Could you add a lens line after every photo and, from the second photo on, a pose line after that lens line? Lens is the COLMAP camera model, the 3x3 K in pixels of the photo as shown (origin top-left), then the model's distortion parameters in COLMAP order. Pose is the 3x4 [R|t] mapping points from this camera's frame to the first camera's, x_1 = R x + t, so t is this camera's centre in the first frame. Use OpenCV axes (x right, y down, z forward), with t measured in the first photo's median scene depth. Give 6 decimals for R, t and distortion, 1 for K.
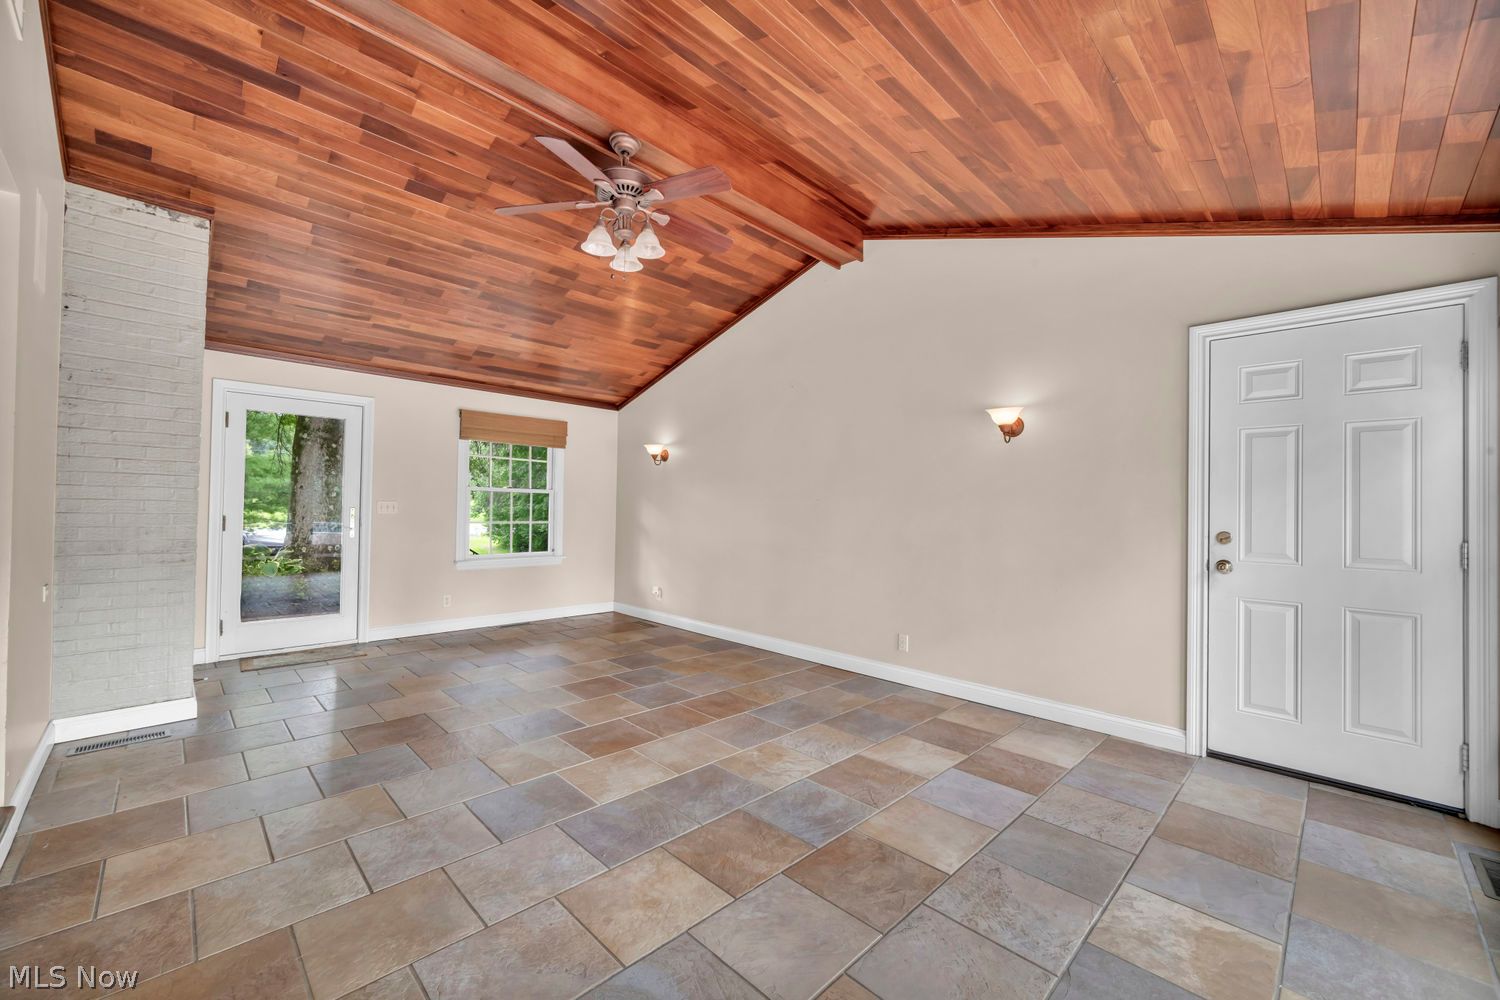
lens RADIAL K [[591.9, 0, 750.9], [0, 591.9, 502.1], [0, 0, 1]] dist [-0.001349, -0.000240]
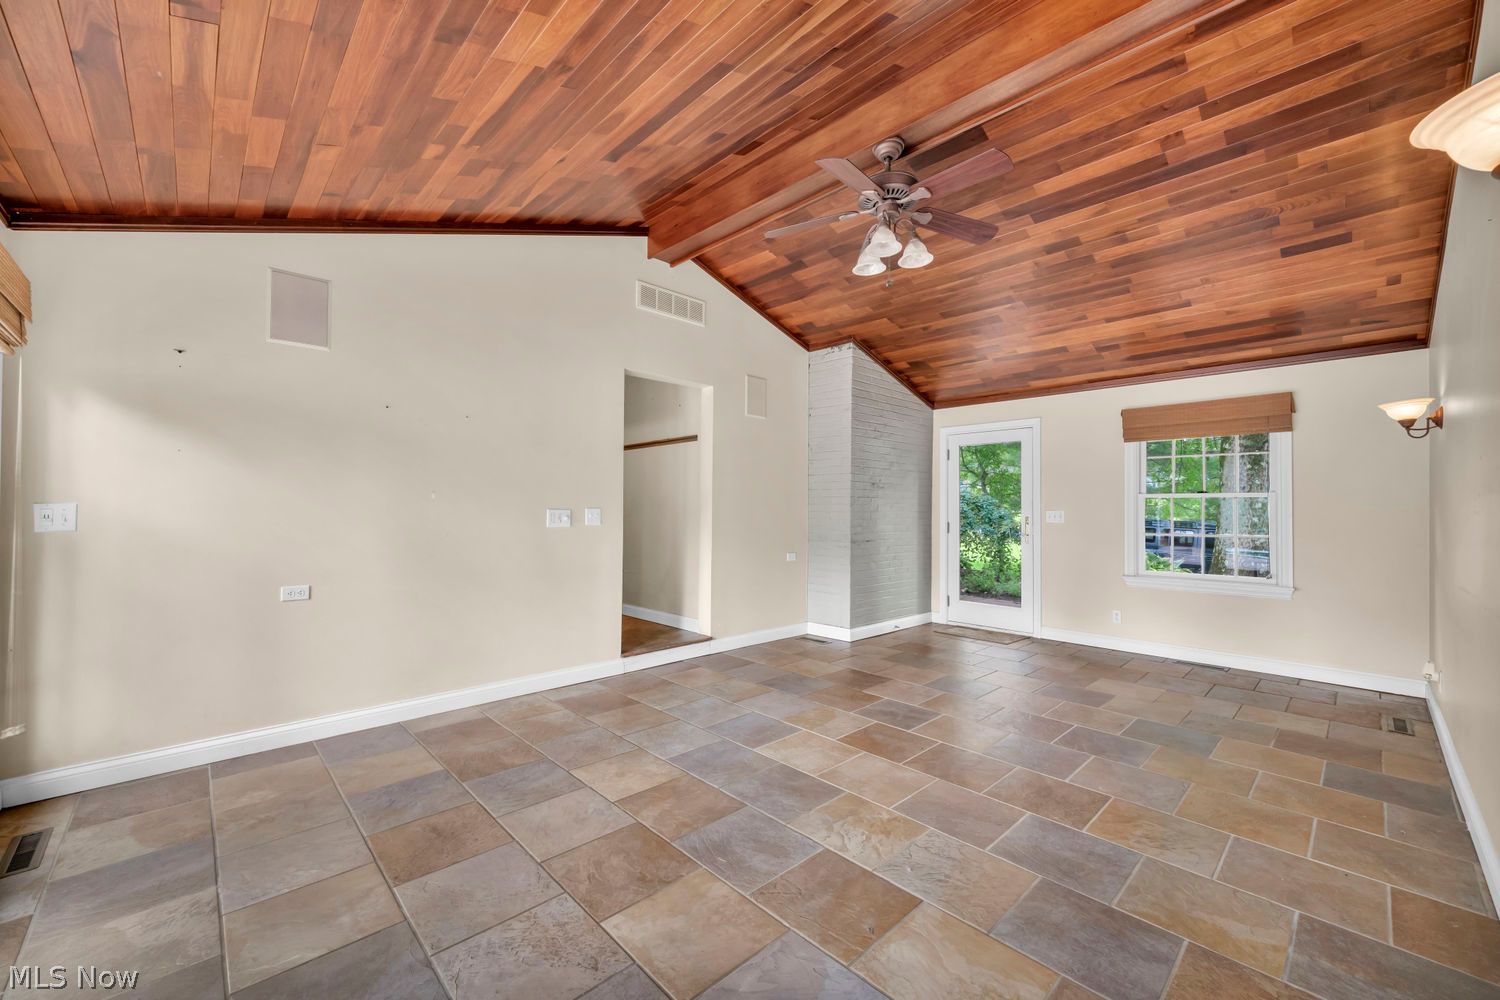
lens RADIAL K [[591.9, 0, 751.0], [0, 591.9, 502.9], [0, 0, 1]] dist [-0.001349, -0.000240]
pose [[-0.018500, -0.027664, -0.999446, 0.828160], [0.004384, 0.999605, -0.027749, 0.020500], [0.999819, -0.004895, -0.018371, 0.837409]]
